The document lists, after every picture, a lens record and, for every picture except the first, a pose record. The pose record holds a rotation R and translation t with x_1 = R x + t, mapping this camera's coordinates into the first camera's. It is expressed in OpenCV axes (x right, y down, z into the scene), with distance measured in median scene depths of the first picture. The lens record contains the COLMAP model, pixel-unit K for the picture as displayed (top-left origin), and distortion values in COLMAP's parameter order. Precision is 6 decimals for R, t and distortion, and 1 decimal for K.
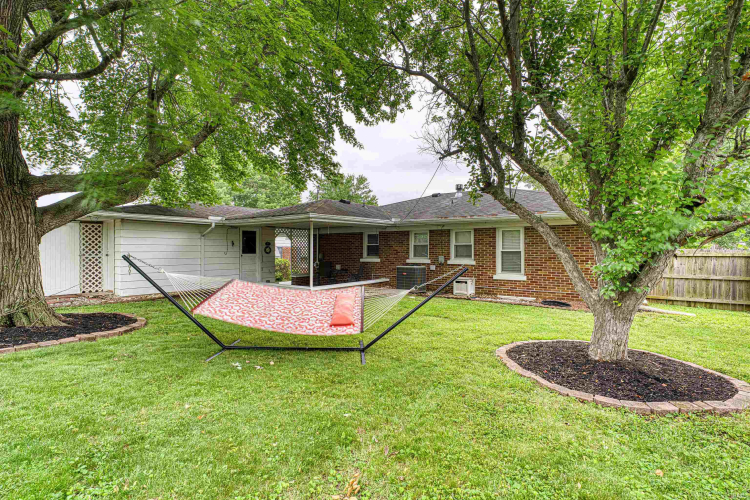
lens RADIAL K [[340.3, 0, 371.3], [0, 340.3, 255.4], [0, 0, 1]] dist [0.002387, 0.000105]
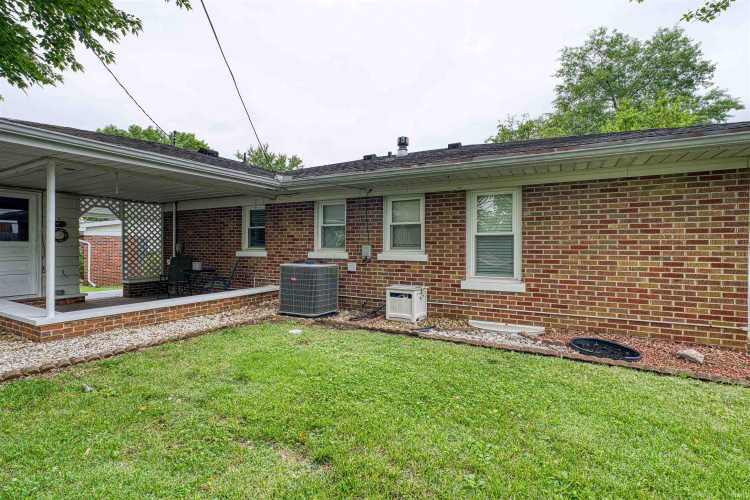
lens RADIAL K [[340.3, 0, 376.3], [0, 340.3, 253.5], [0, 0, 1]] dist [0.002387, 0.000105]
pose [[0.988139, 0.001631, 0.153556, 0.137230], [-0.001949, 0.999996, 0.001921, 0.013733], [-0.153552, -0.002197, 0.988138, 0.460890]]
